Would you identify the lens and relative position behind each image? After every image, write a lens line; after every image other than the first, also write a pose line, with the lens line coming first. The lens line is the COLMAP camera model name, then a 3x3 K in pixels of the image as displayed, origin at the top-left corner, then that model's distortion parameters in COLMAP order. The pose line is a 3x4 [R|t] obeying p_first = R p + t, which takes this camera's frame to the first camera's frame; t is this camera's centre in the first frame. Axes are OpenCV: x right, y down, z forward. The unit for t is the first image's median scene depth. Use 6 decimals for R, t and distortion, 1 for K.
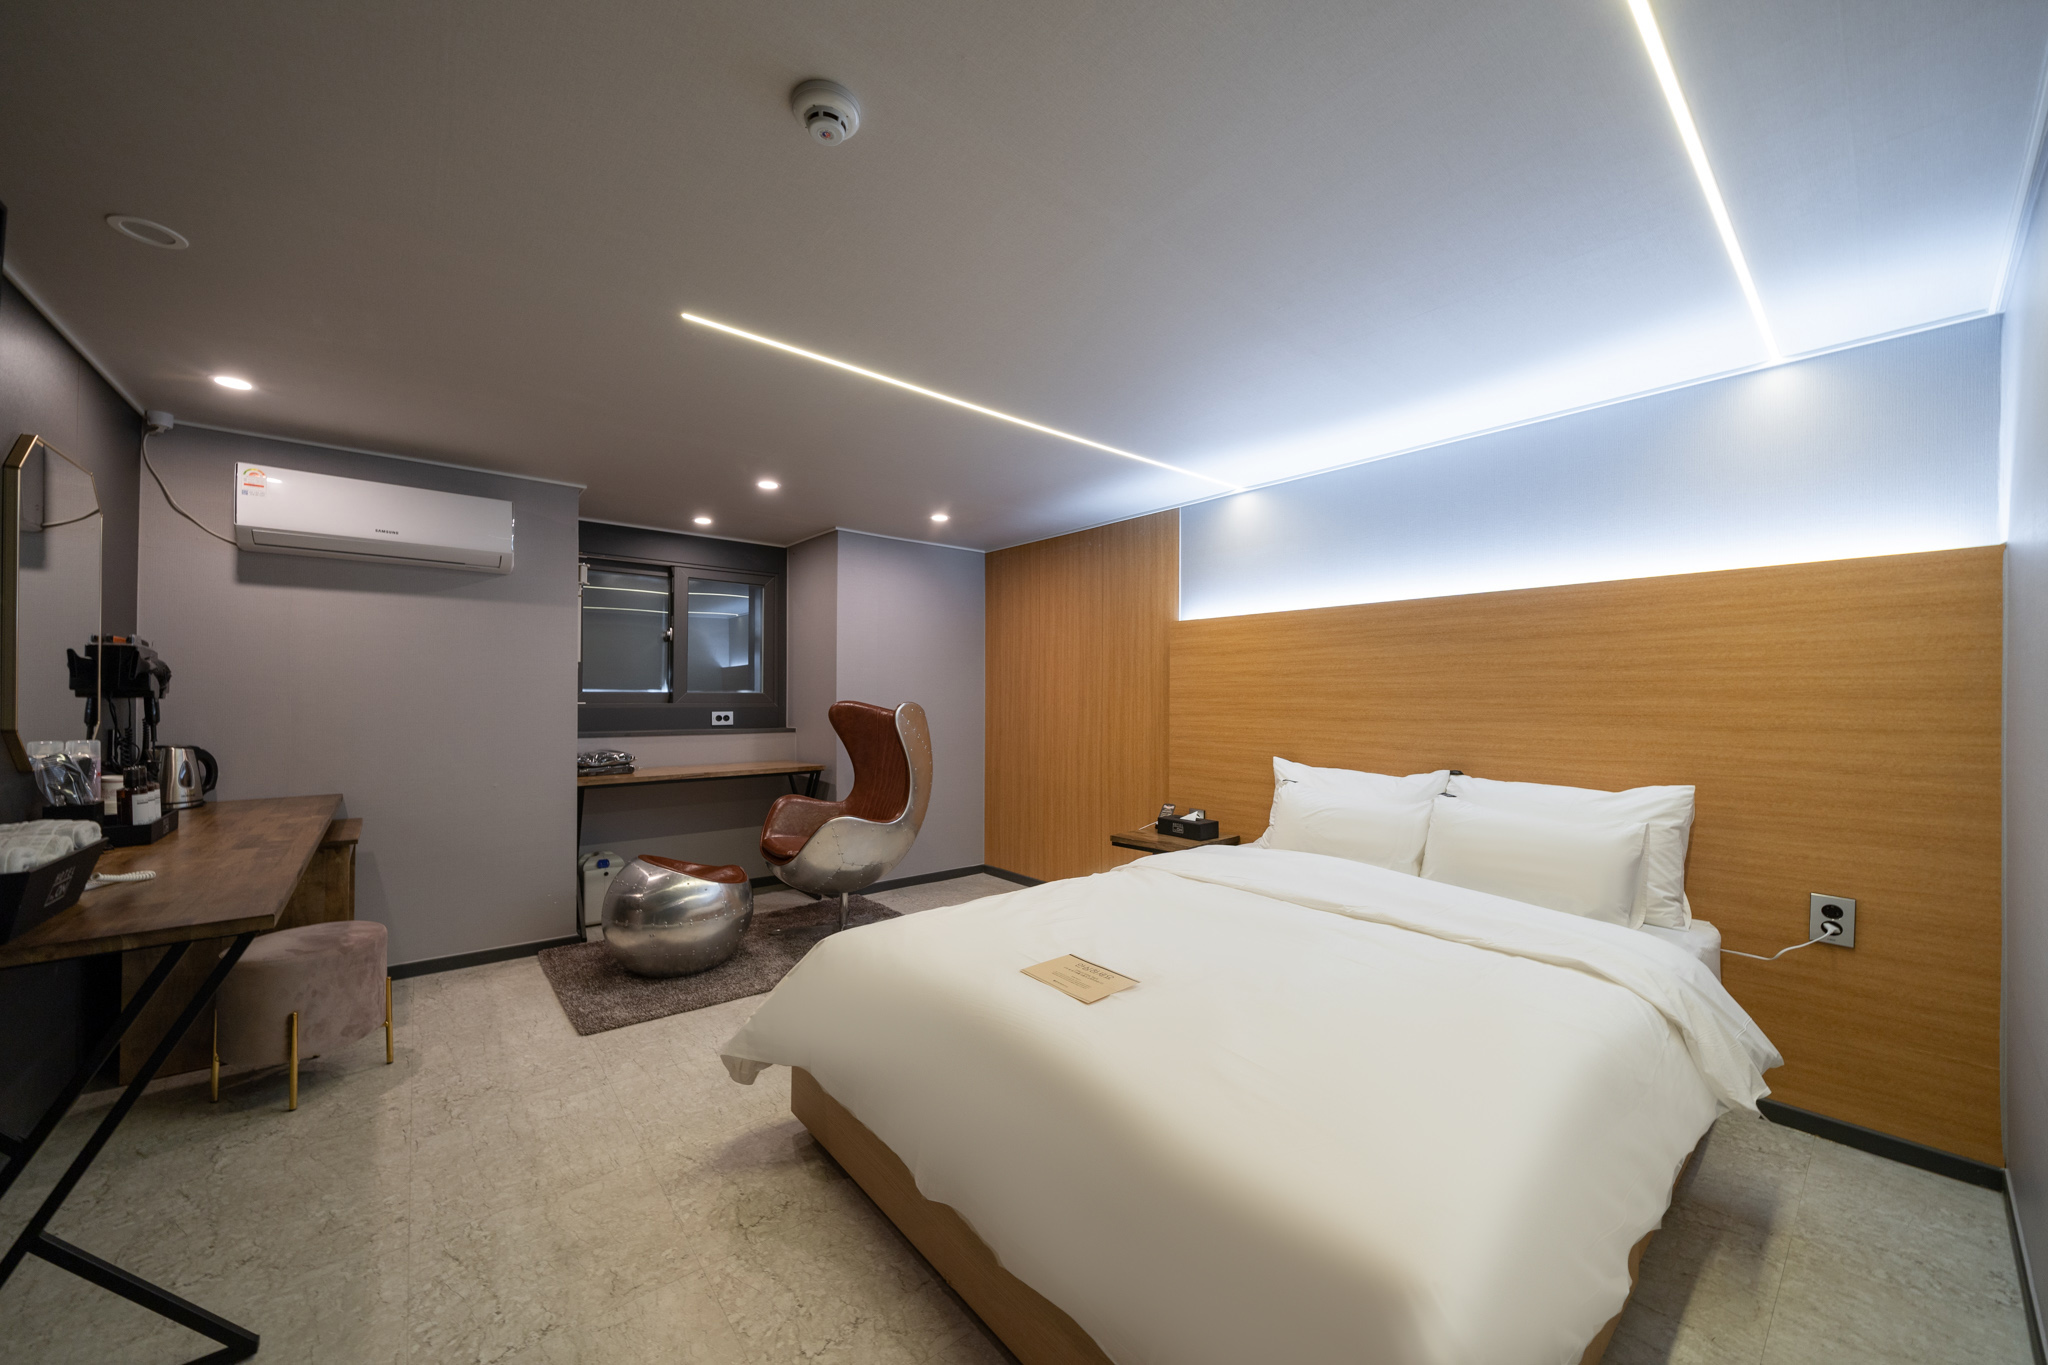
lens RADIAL K [[740.0, 0, 1024.0], [0, 740.0, 682.5], [0, 0, 1]] dist [-0.000285, -0.000093]
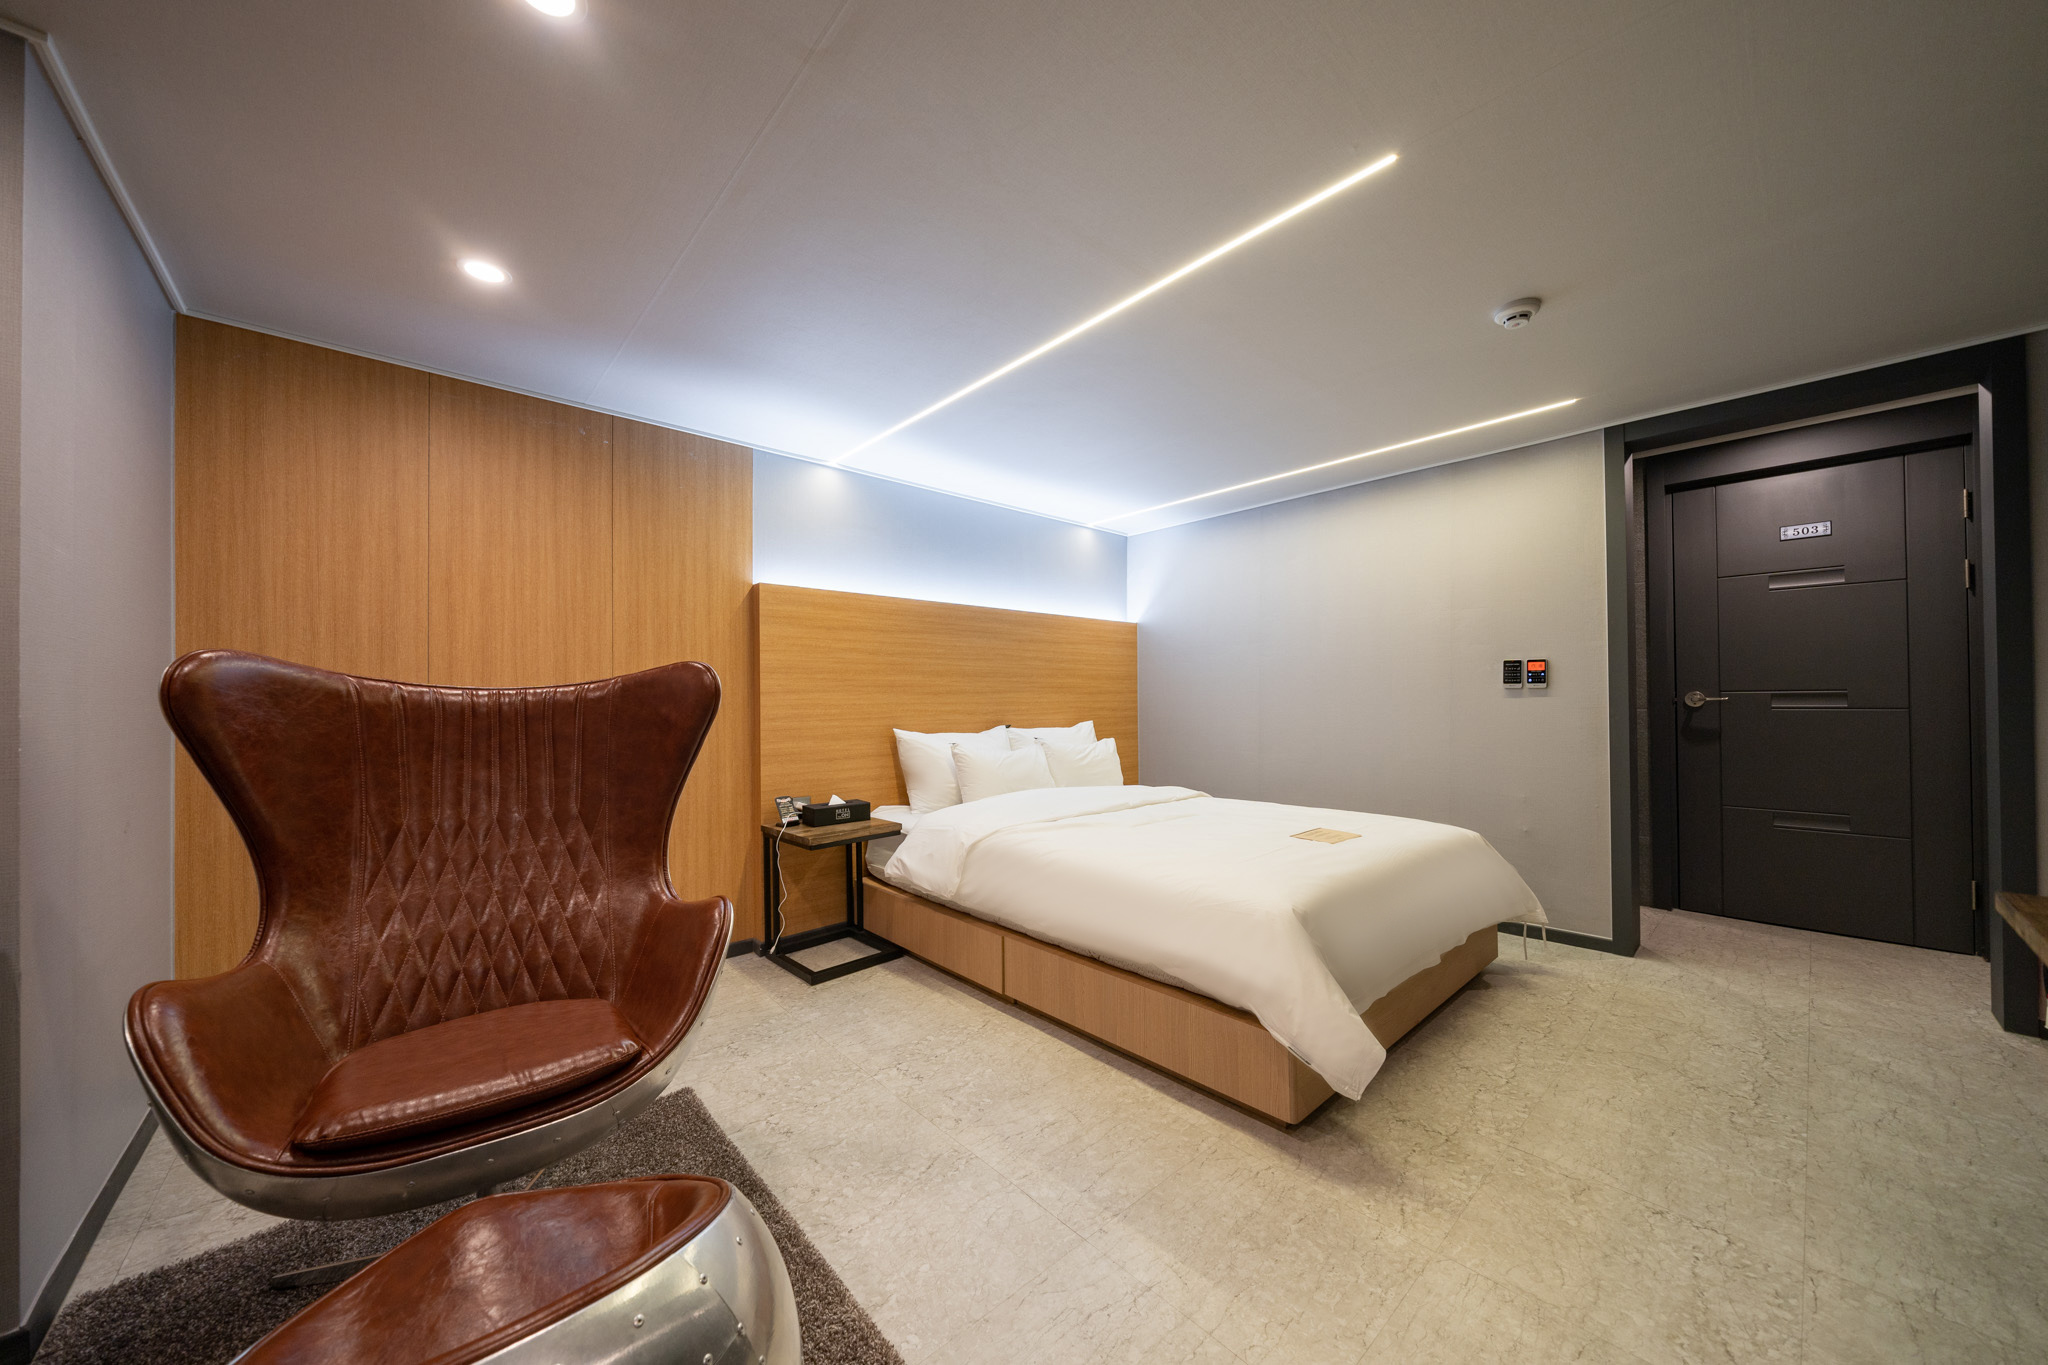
lens RADIAL K [[701.4, 0, 1022.9], [0, 701.4, 691.9], [0, 0, 1]] dist [-0.000675, 0.000060]
pose [[-0.033373, 0.004656, 0.999432, -0.767939], [-0.014520, 0.999881, -0.005143, 0.052683], [-0.999337, -0.014684, -0.033302, 0.920267]]
